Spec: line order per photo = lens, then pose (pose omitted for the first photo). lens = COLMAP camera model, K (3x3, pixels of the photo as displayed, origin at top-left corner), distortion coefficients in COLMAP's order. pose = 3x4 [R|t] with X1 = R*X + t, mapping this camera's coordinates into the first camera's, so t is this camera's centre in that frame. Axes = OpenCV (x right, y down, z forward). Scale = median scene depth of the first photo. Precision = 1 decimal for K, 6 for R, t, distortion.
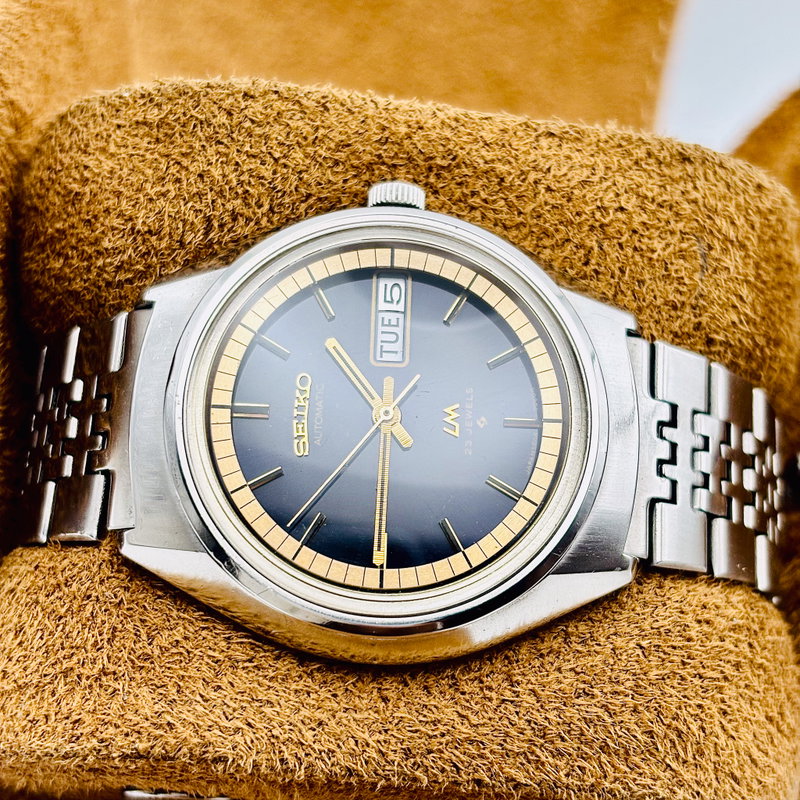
lens RADIAL K [[1643.8, 0, 380.1], [0, 1643.8, 428.5], [0, 0, 1]] dist [0.291440, -1.374043]
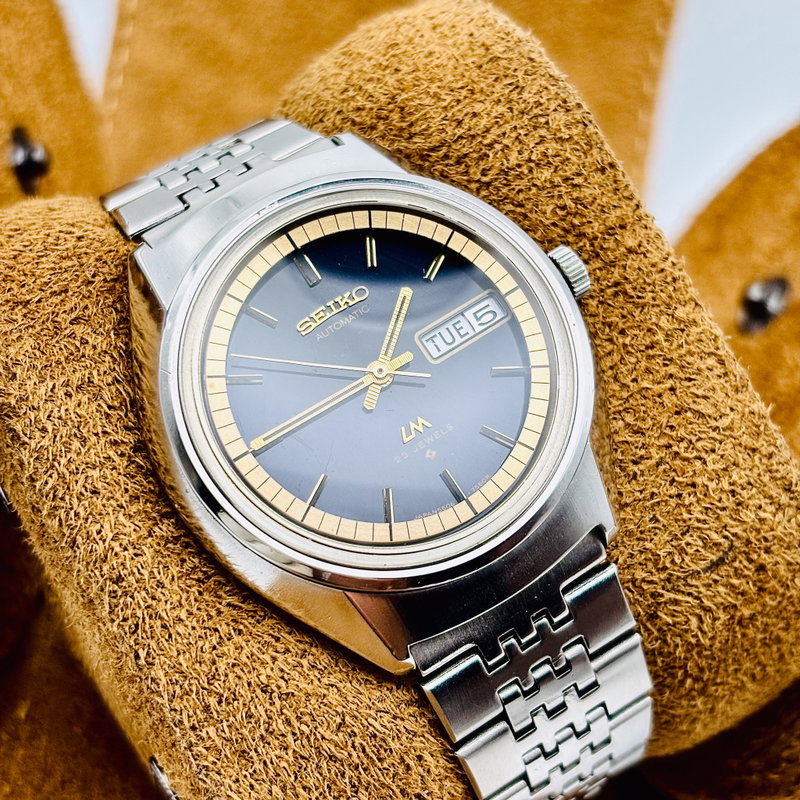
lens RADIAL K [[1643.8, 0, 380.1], [0, 1643.8, 428.5], [0, 0, 1]] dist [0.291440, -1.374043]
pose [[0.578906, 0.789144, -0.205230, 0.237700], [-0.805502, 0.592560, 0.006358, 0.005171], [0.126628, 0.161633, 0.978693, 0.009345]]
